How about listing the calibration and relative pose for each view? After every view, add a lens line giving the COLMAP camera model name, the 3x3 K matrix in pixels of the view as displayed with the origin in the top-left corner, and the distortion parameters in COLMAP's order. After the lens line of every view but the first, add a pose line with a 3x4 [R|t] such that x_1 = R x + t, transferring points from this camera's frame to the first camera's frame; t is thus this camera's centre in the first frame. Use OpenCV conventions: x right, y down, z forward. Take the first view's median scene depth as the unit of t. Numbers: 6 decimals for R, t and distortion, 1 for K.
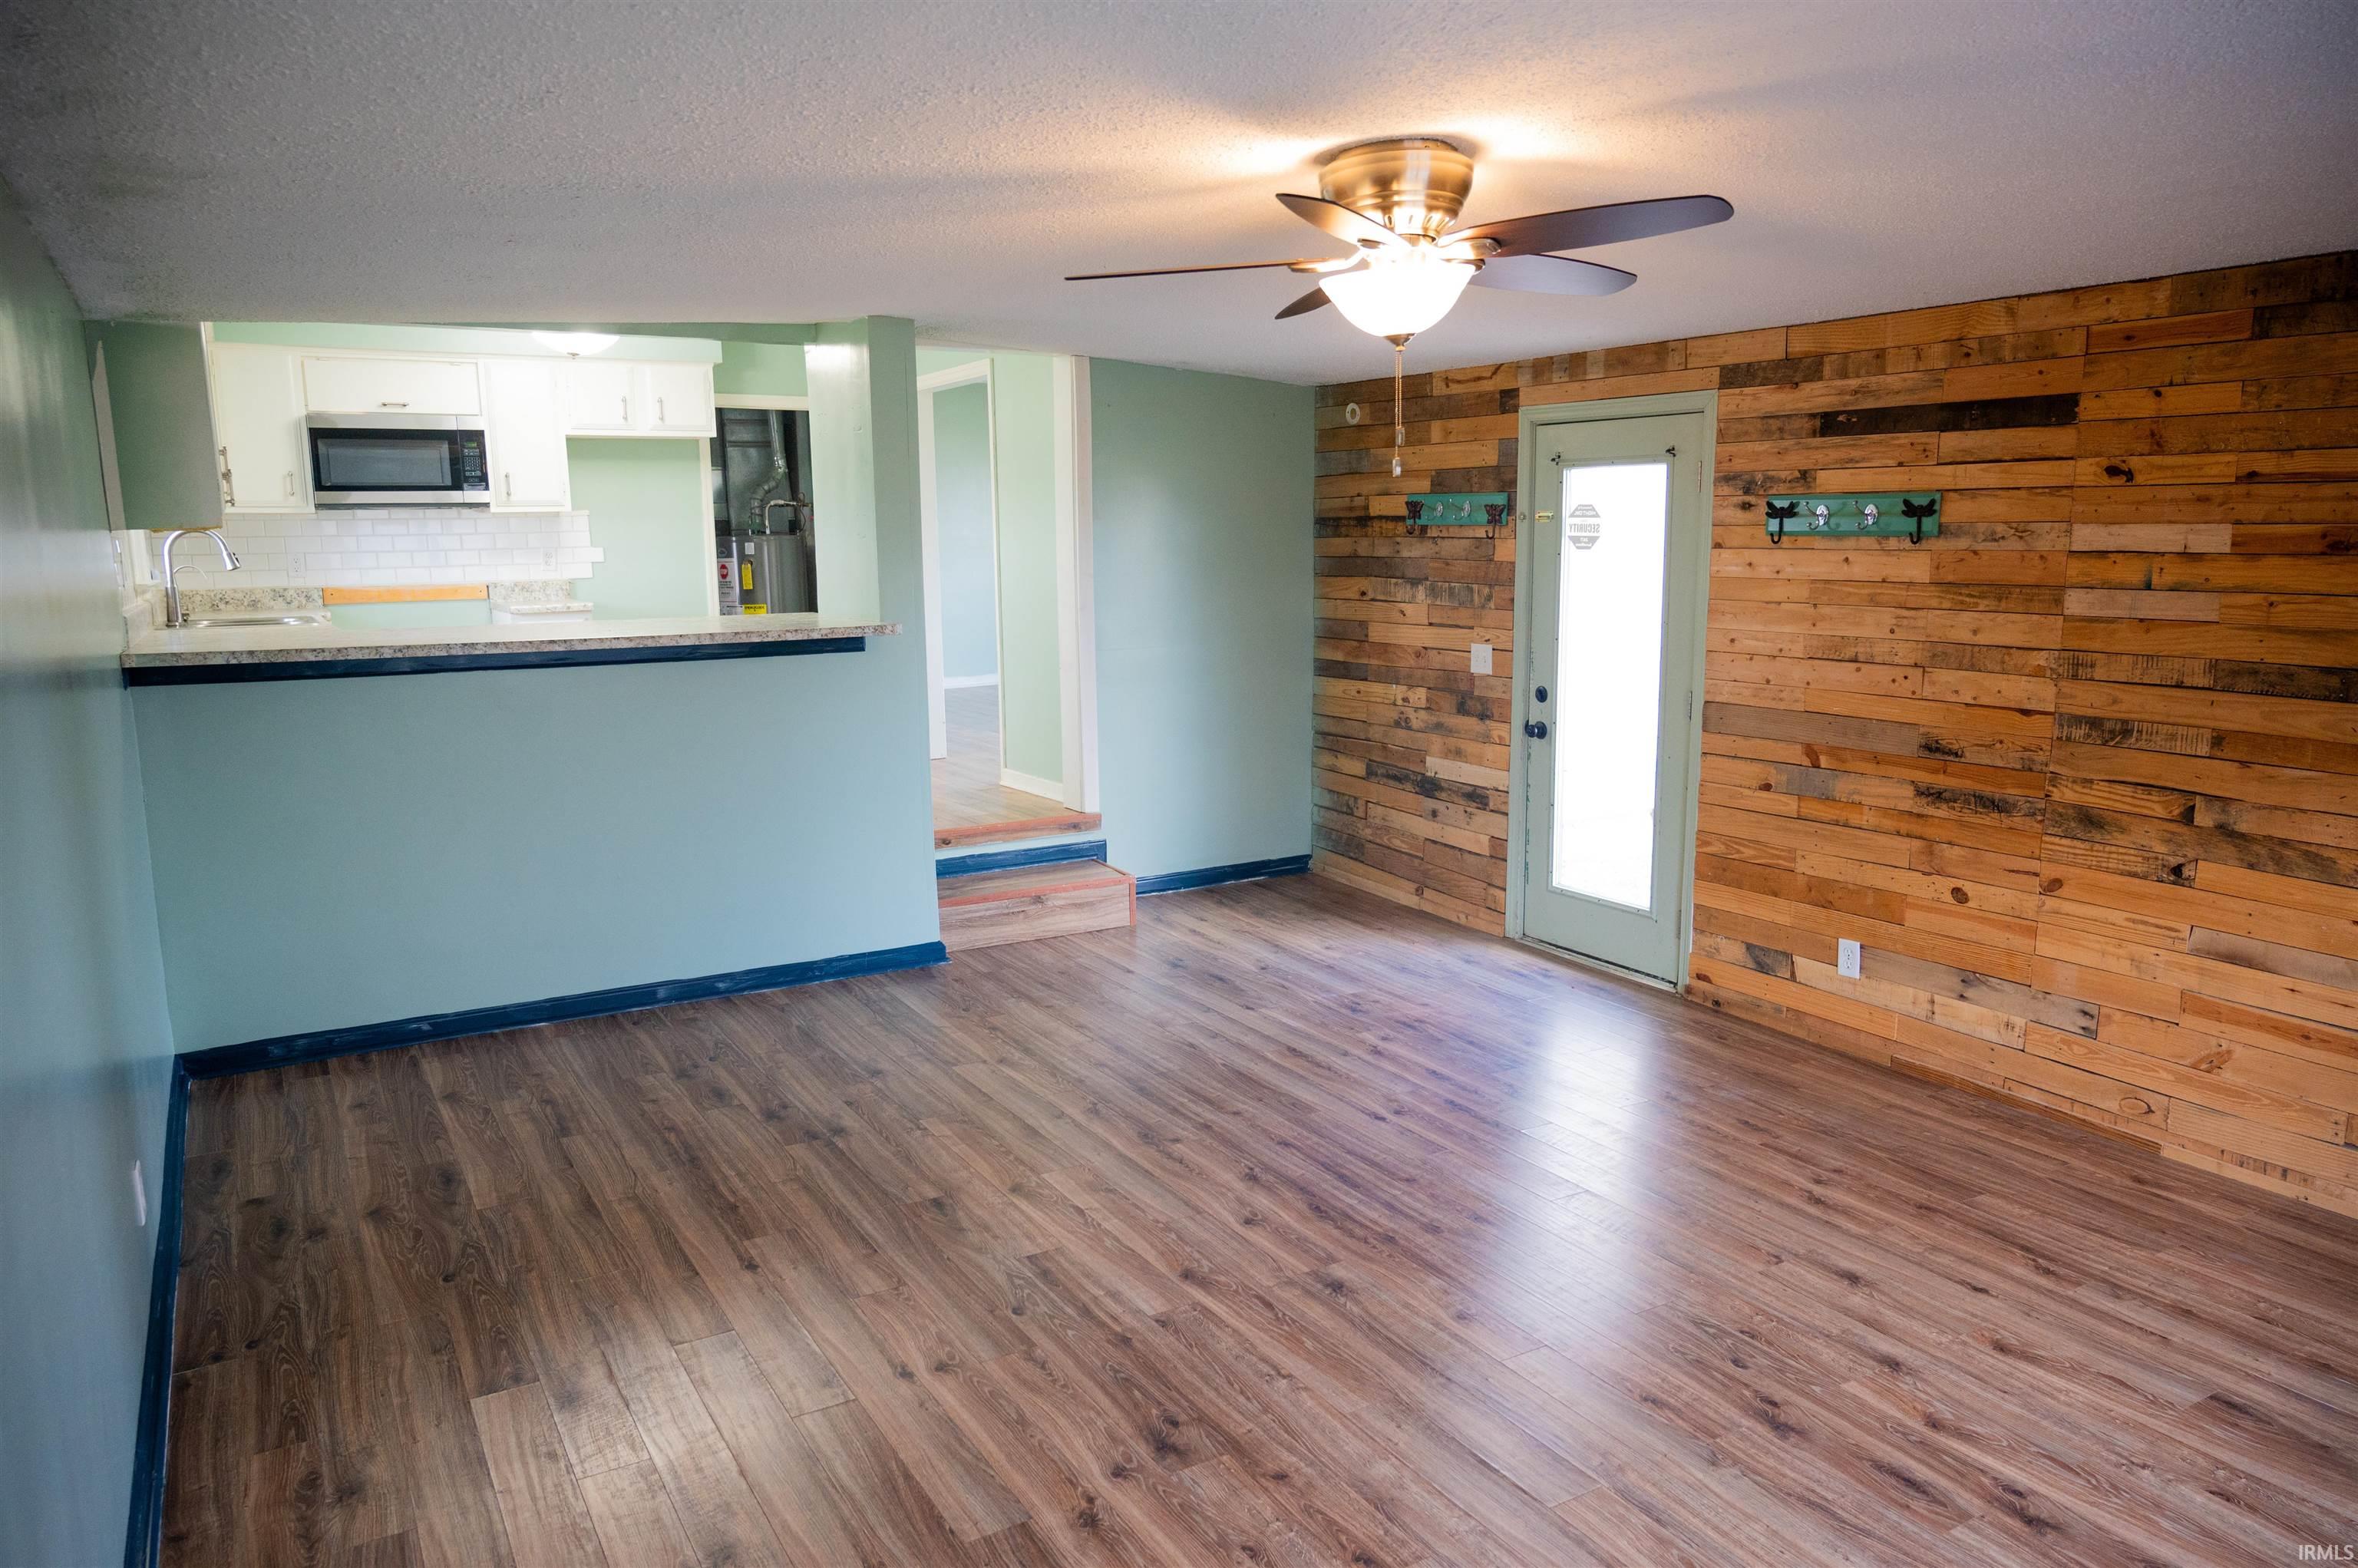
lens RADIAL K [[1564.1, 0, 1179.0], [0, 1564.1, 784.0], [0, 0, 1]] dist [-0.013221, -0.000750]
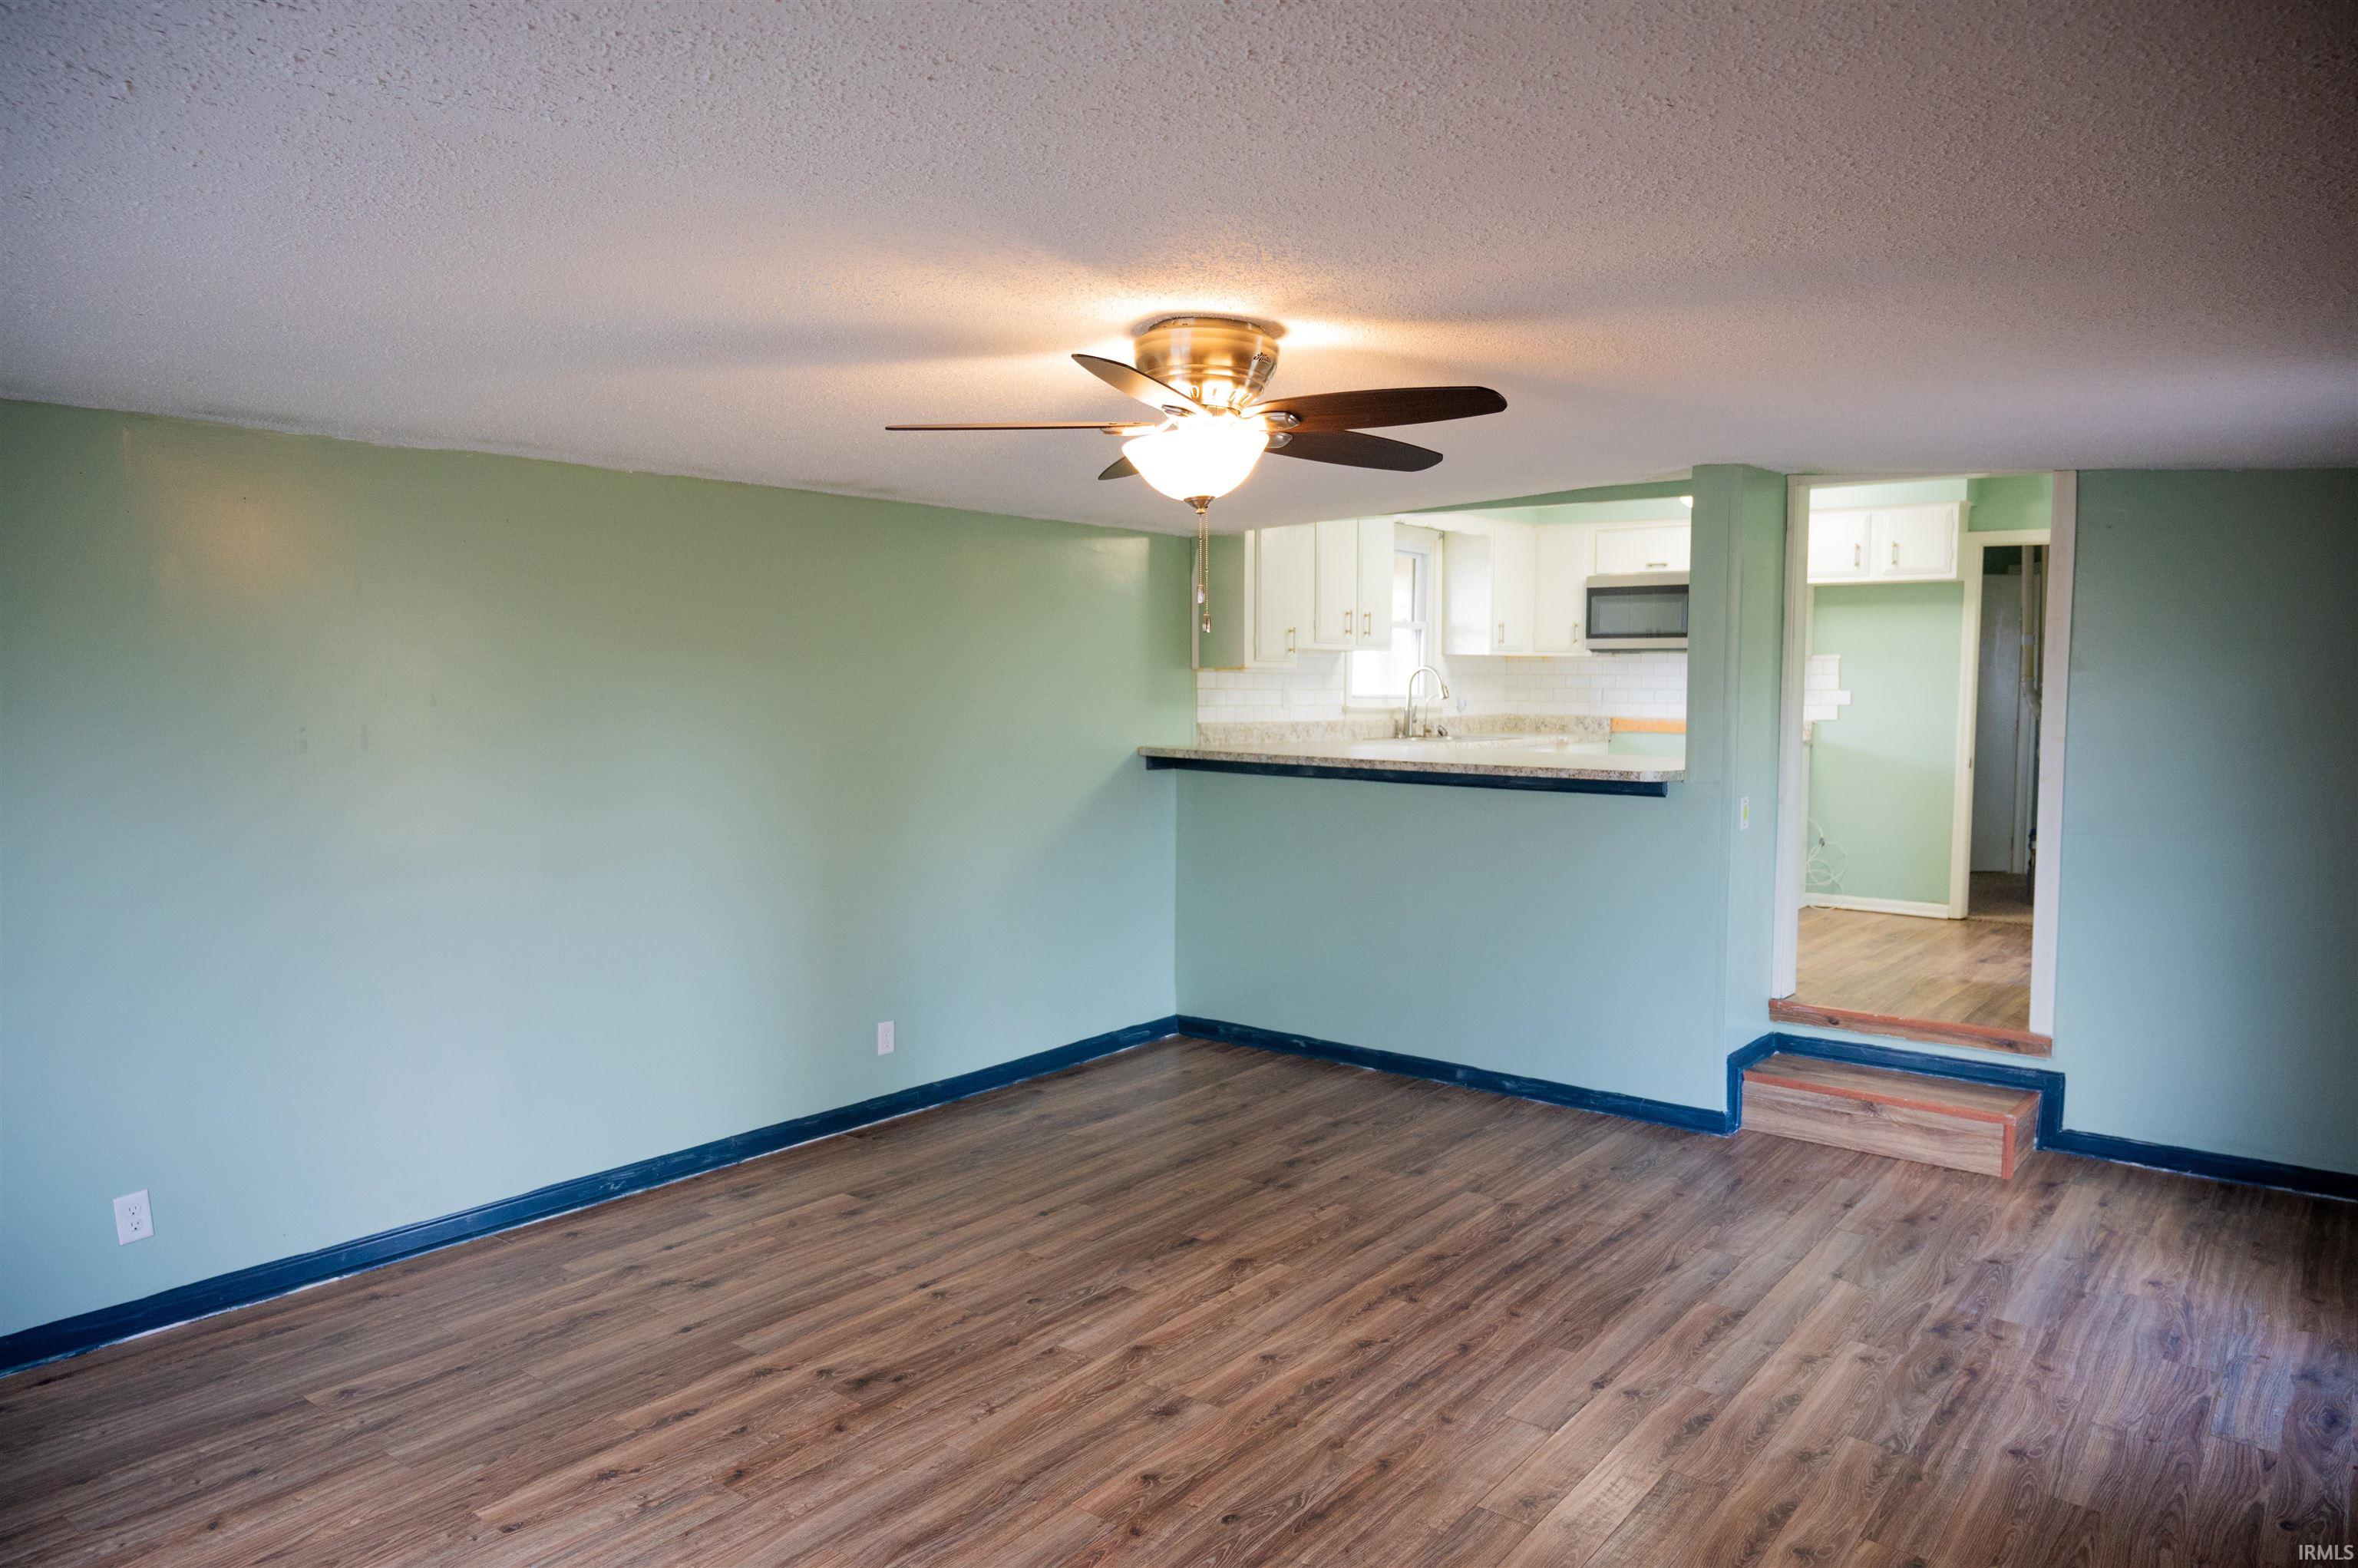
lens RADIAL K [[1569.8, 0, 1179.0], [0, 1569.8, 784.0], [0, 0, 1]] dist [-0.013648, 0.001043]
pose [[0.360794, 0.078851, -0.929306, 0.769813], [-0.160118, 0.986862, 0.021570, -0.080915], [0.918798, 0.141016, 0.368680, 0.428580]]
